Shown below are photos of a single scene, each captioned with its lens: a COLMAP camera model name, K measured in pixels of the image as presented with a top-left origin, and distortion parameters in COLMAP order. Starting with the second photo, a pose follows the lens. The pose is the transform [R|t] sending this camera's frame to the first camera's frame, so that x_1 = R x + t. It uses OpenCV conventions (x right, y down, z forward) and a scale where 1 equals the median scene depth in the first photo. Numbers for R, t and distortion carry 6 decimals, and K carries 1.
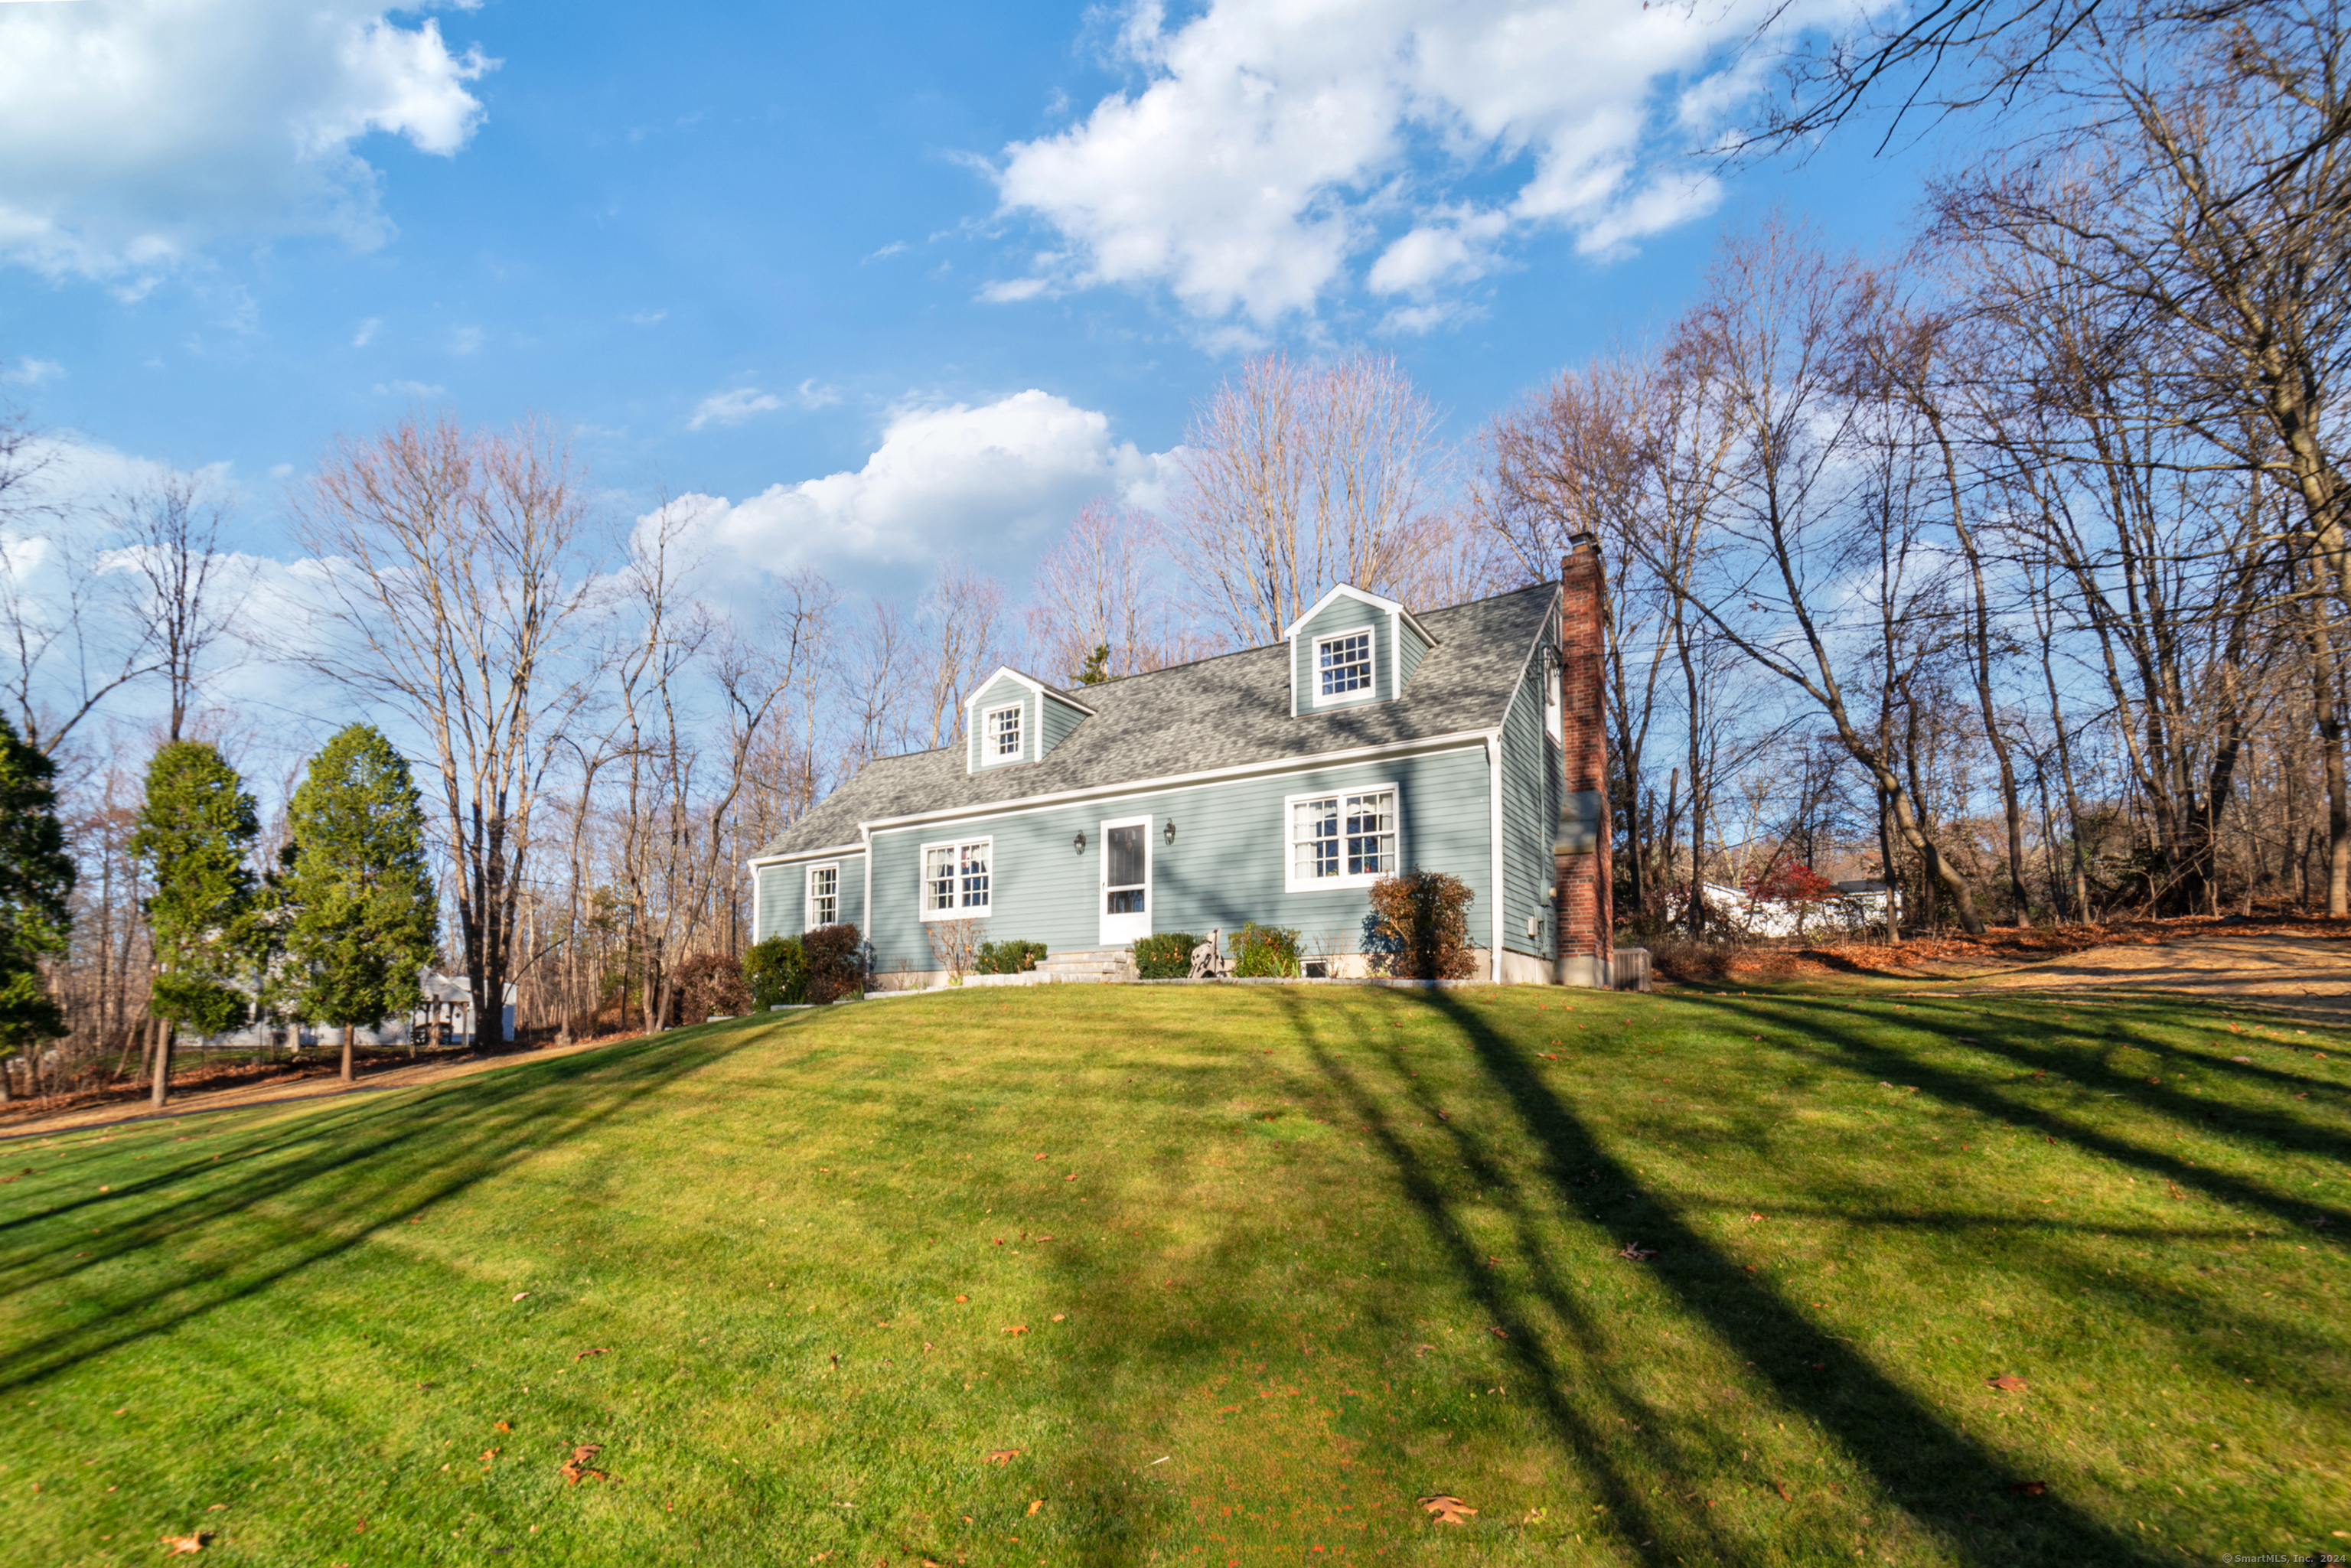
lens RADIAL K [[926.8, 0, 1172.3], [0, 926.8, 766.6], [0, 0, 1]] dist [-0.000082, 0.000103]
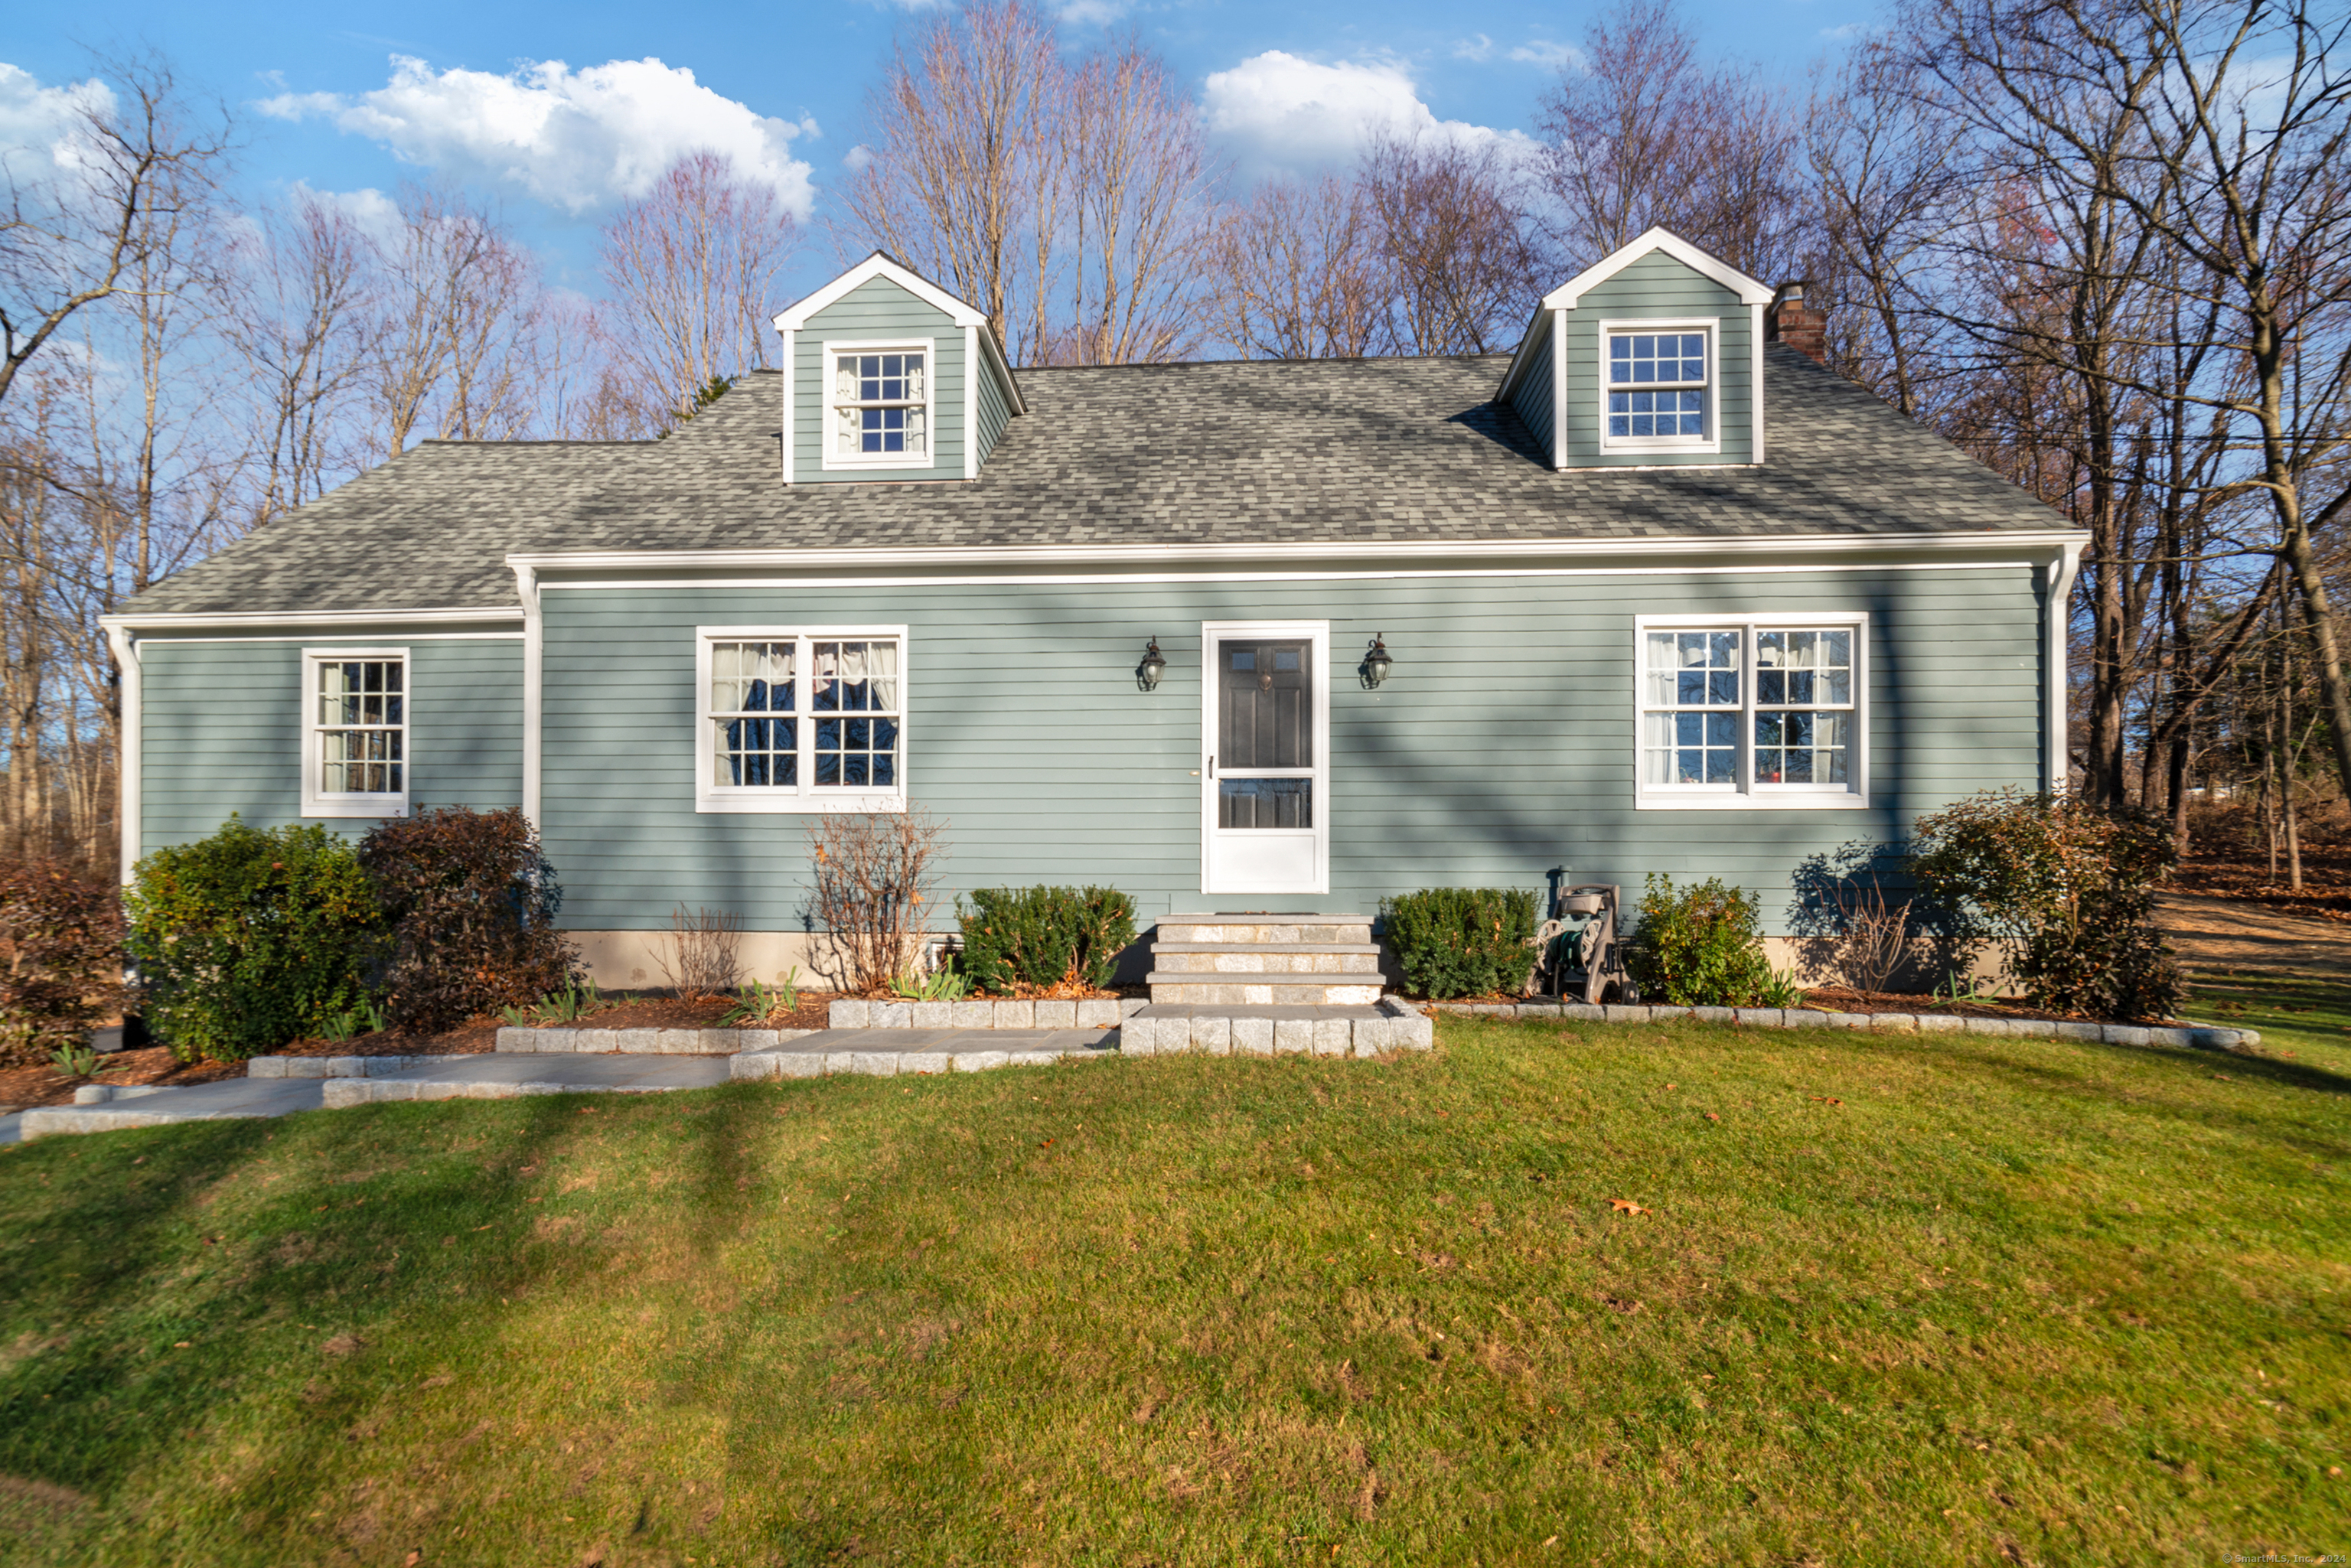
lens RADIAL K [[1039.7, 0, 1175.5], [0, 1039.7, 762.0], [0, 0, 1]] dist [-0.000256, 0.000181]
pose [[0.902663, 0.067838, 0.424967, -0.282426], [-0.127206, 0.985431, 0.112889, 0.066972], [-0.411117, -0.155959, 0.898142, 0.508262]]
